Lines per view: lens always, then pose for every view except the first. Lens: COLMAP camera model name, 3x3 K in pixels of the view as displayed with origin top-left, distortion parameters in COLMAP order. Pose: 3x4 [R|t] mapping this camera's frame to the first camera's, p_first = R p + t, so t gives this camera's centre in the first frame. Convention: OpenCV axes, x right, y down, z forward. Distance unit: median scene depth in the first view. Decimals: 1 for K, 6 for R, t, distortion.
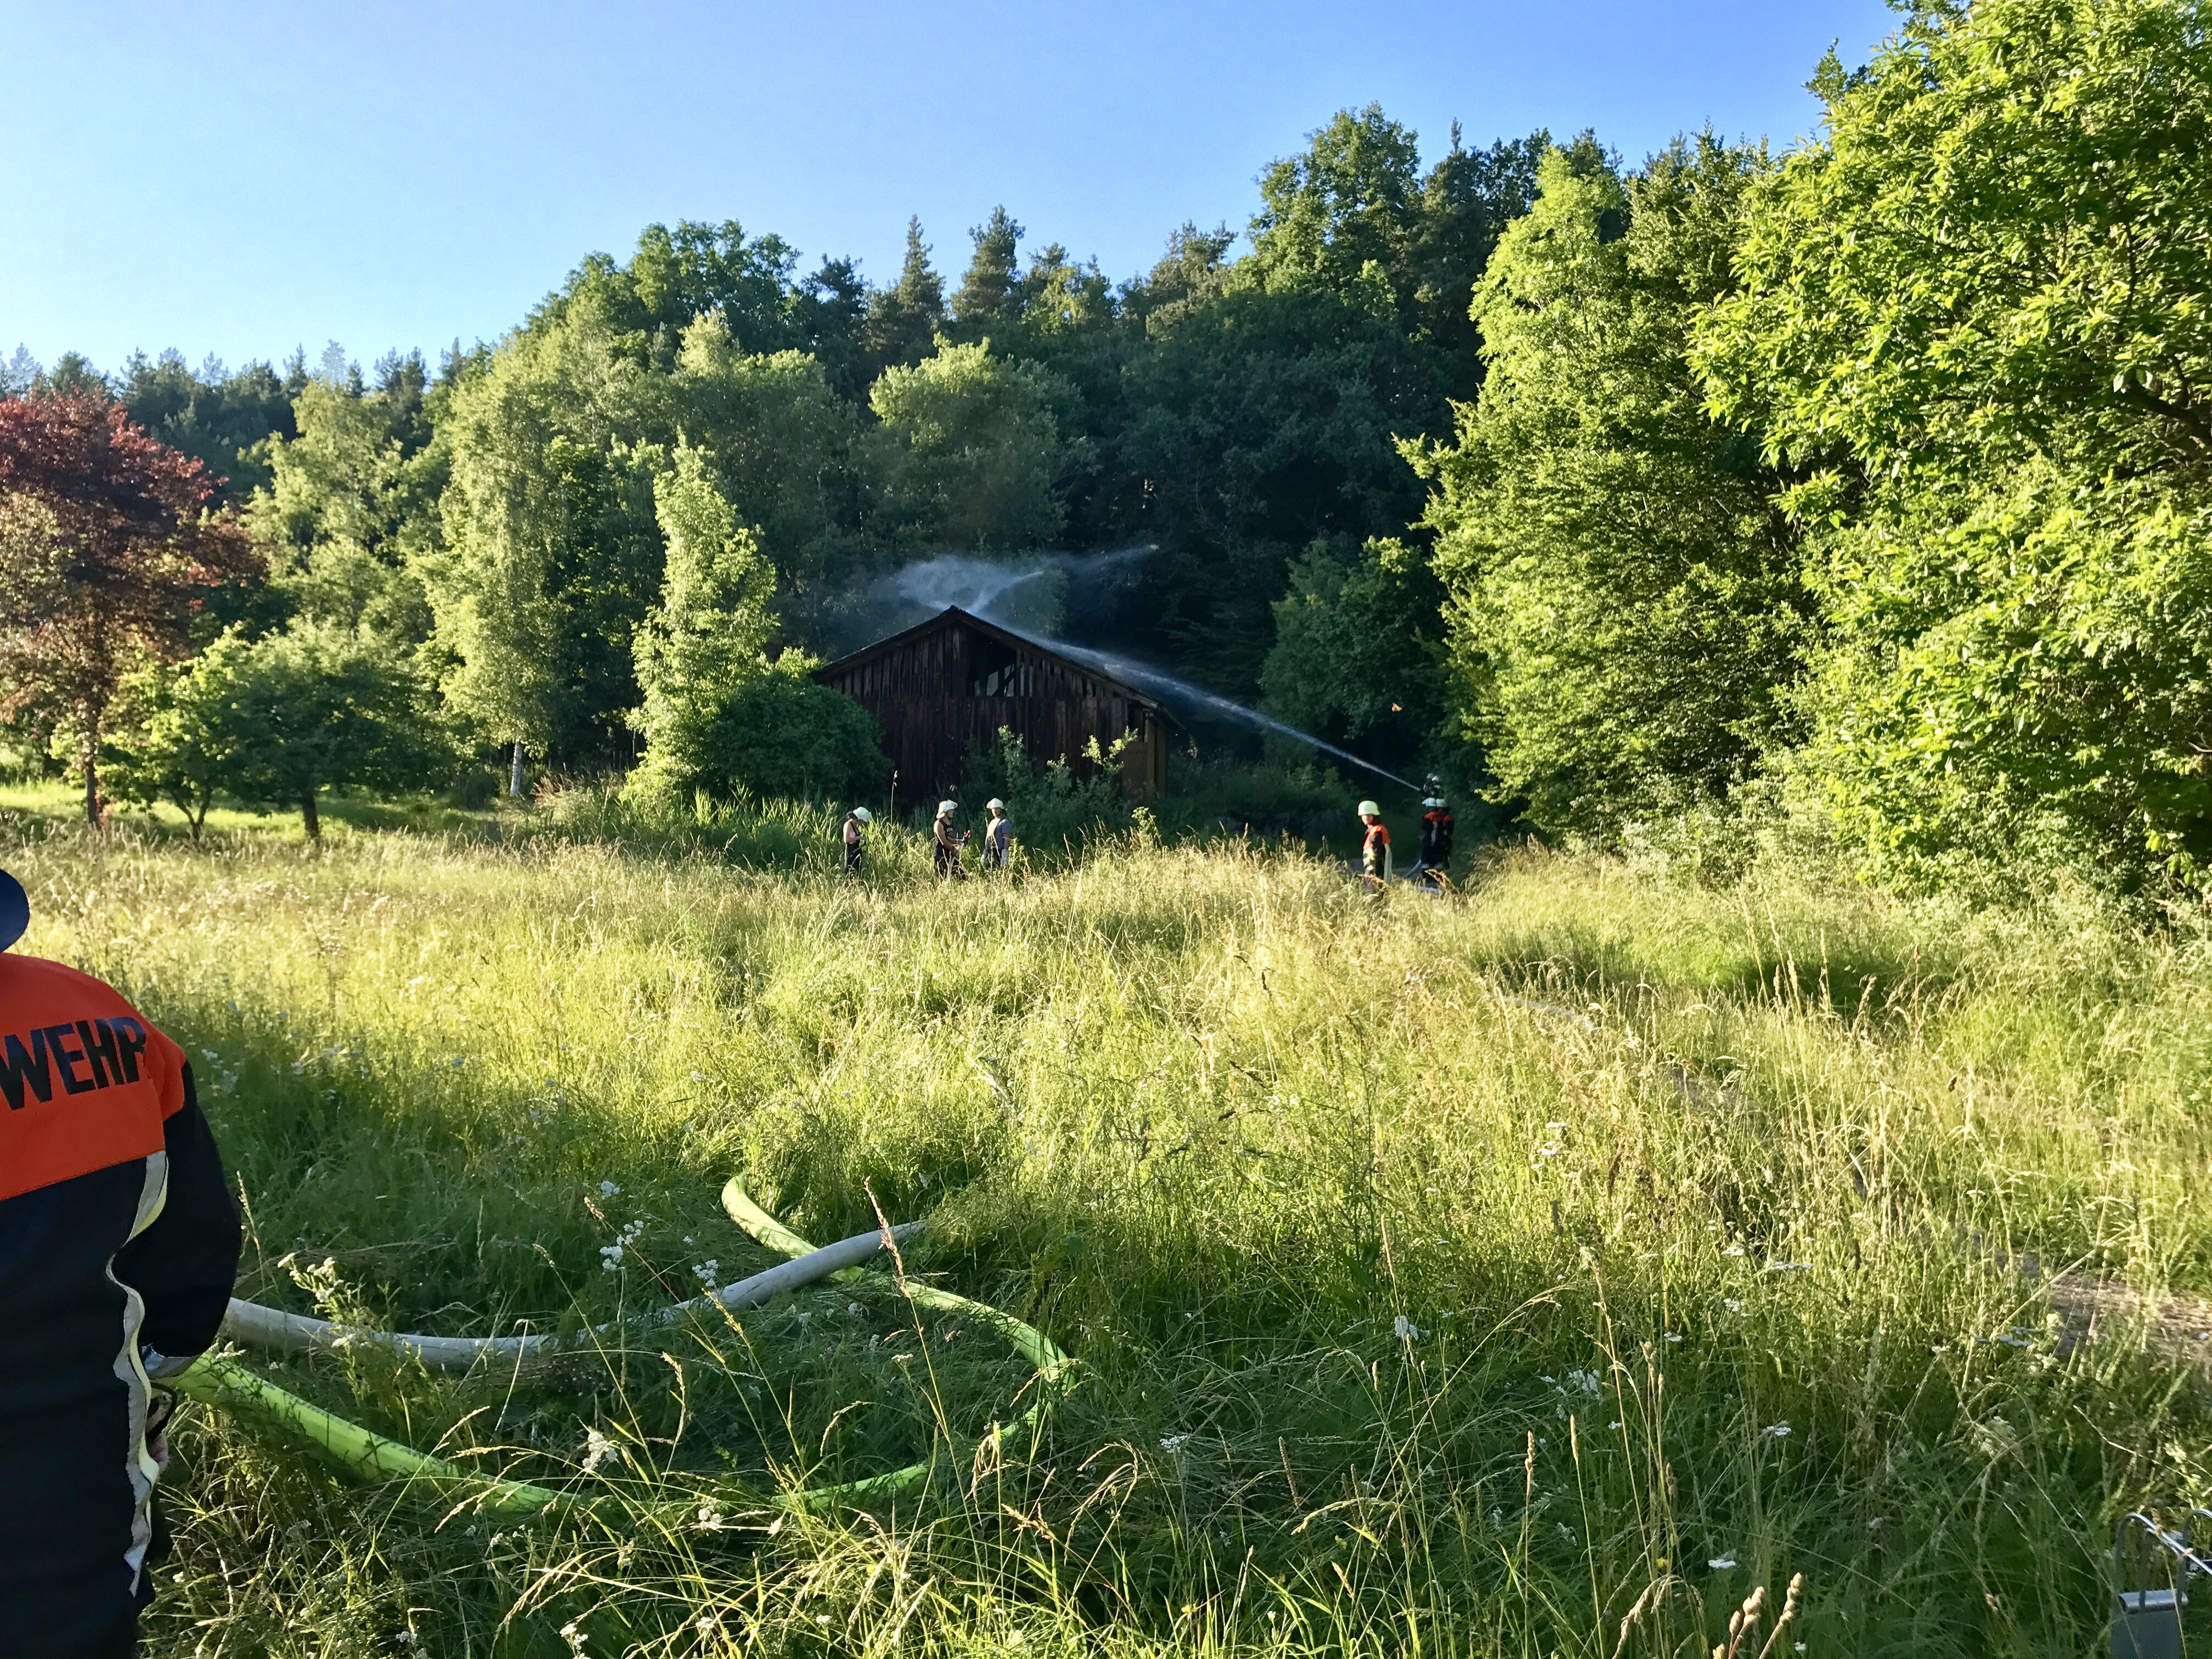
lens RADIAL K [[1839.9, 0, 1116.3], [0, 1839.9, 818.3], [0, 0, 1]] dist [0.051760, -0.068474]
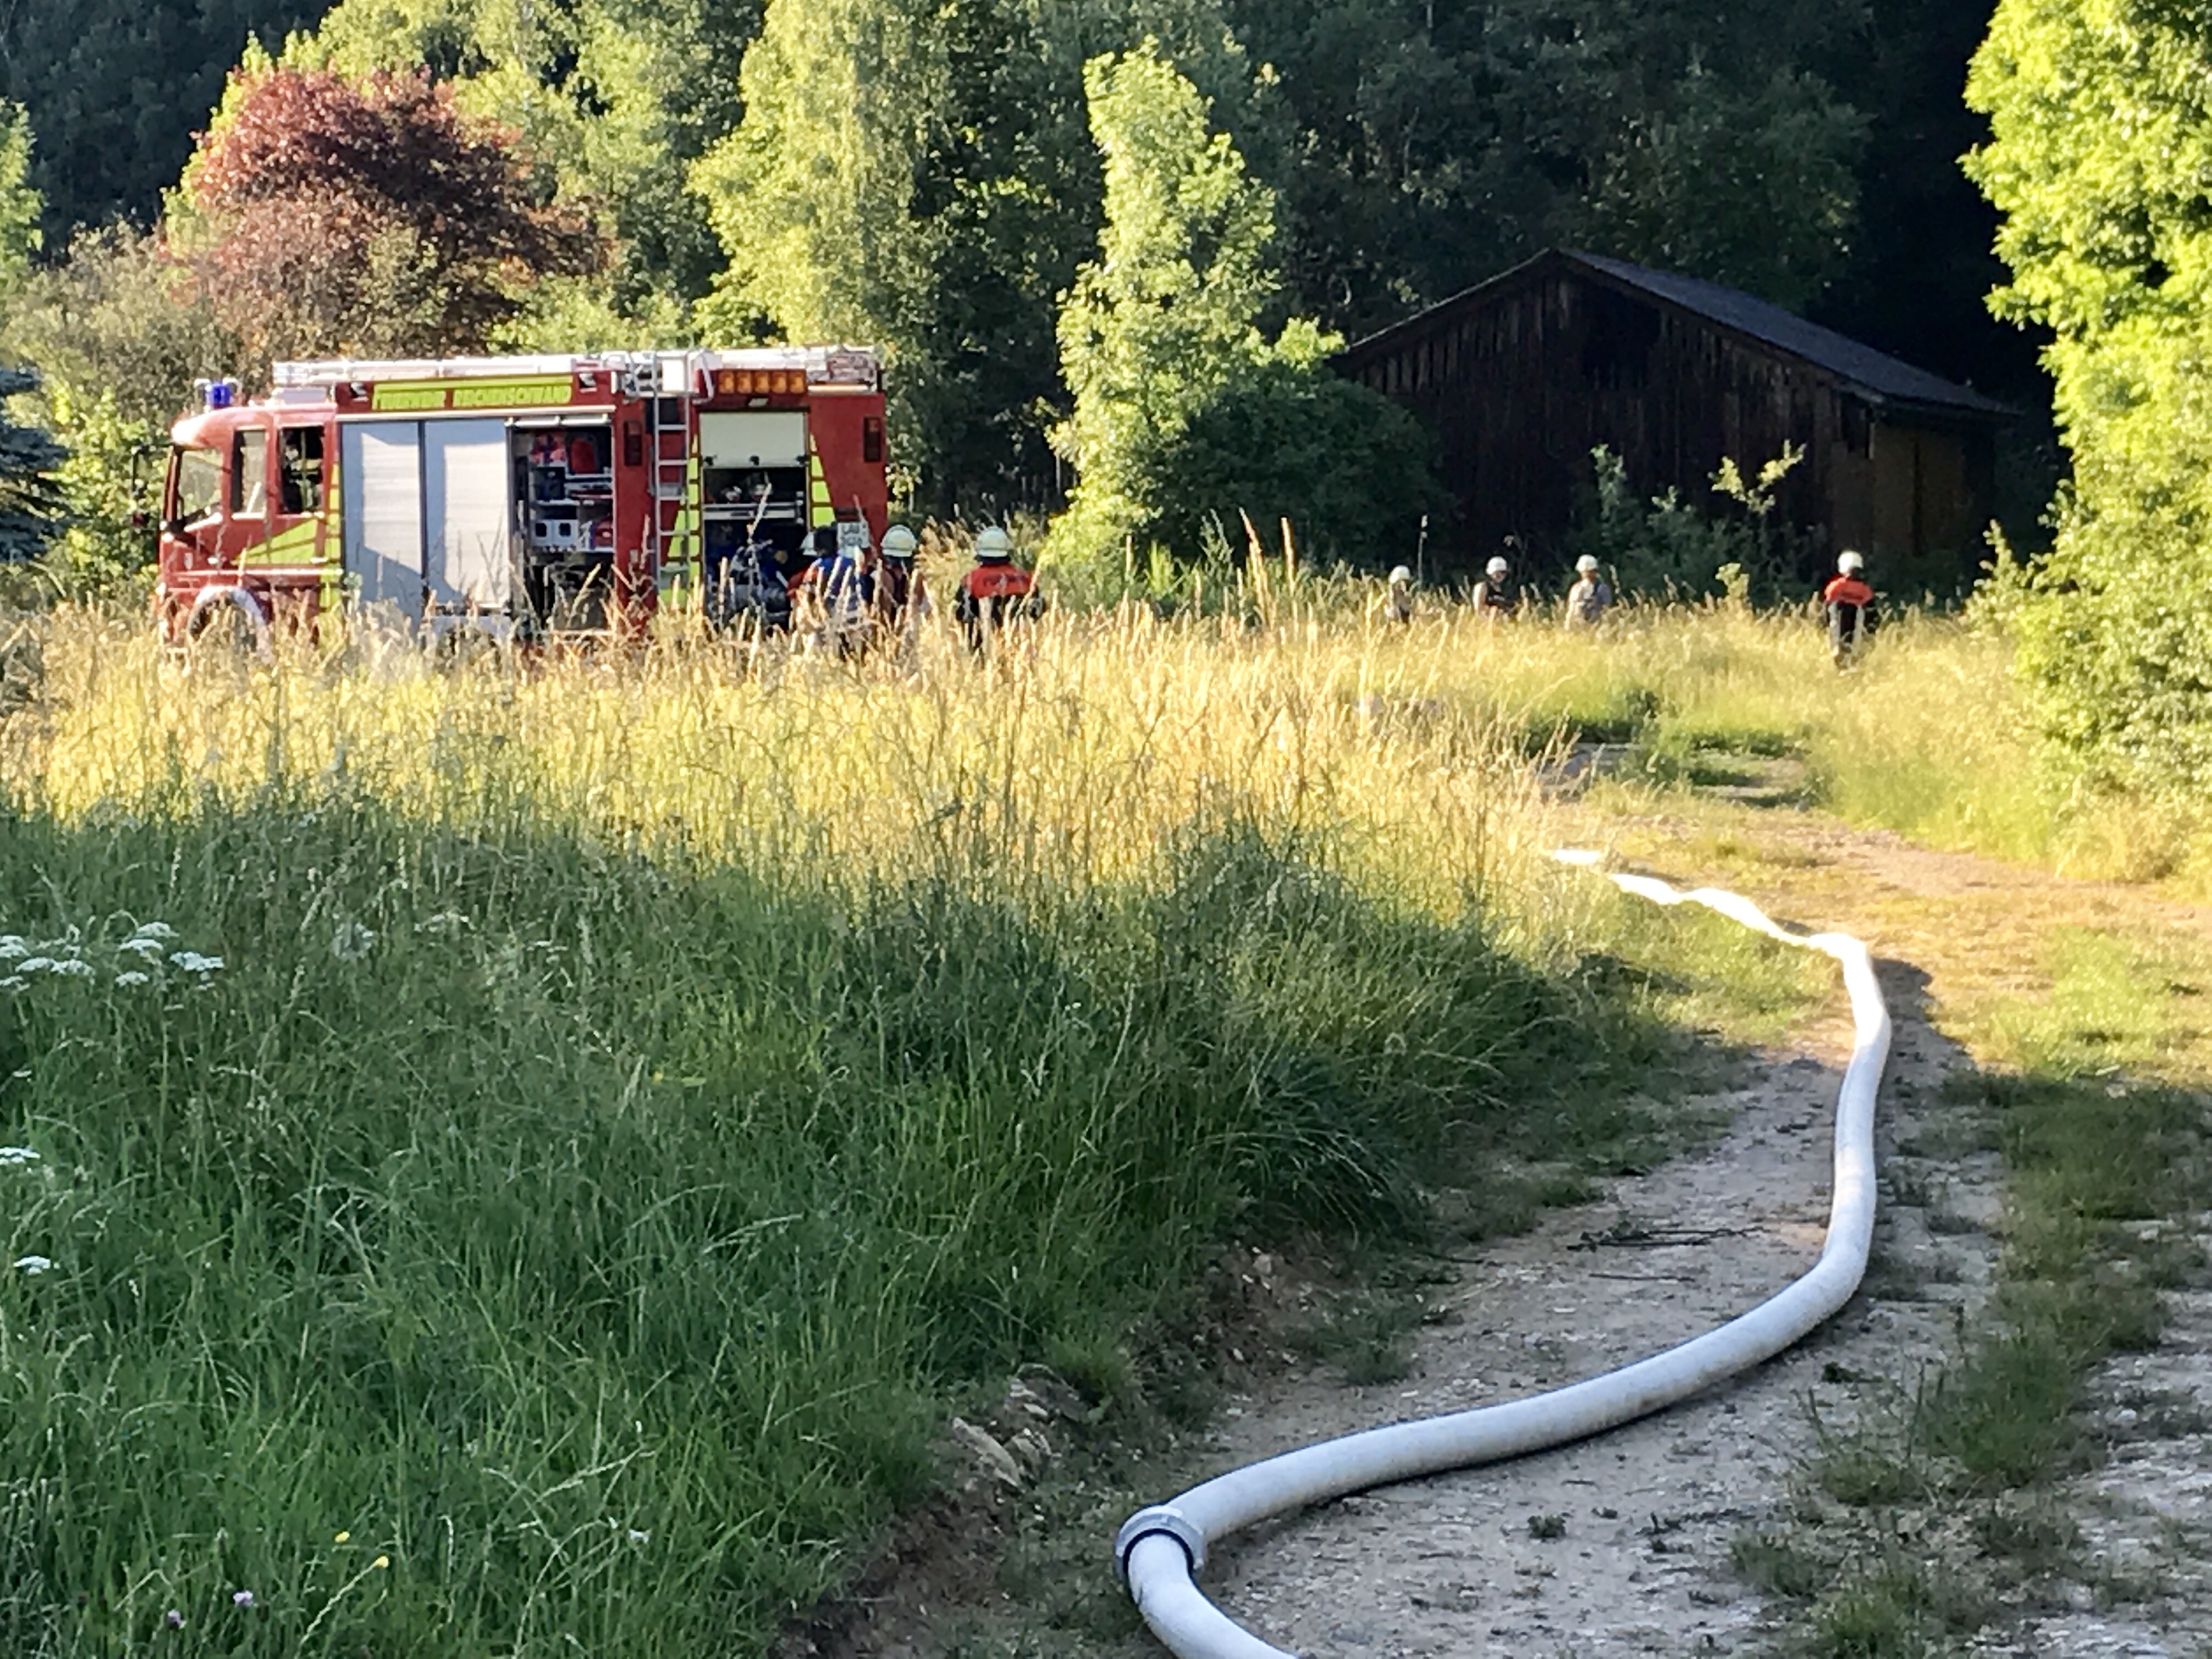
lens RADIAL K [[5858.5, 0, 1088.4], [0, 5858.5, 732.8], [0, 0, 1]] dist [0.247382, 0.000000]
pose [[0.969361, -0.003099, -0.245620, 0.248676], [0.007747, 0.999809, 0.017962, 0.012391], [0.245517, -0.019314, 0.969200, -0.976453]]
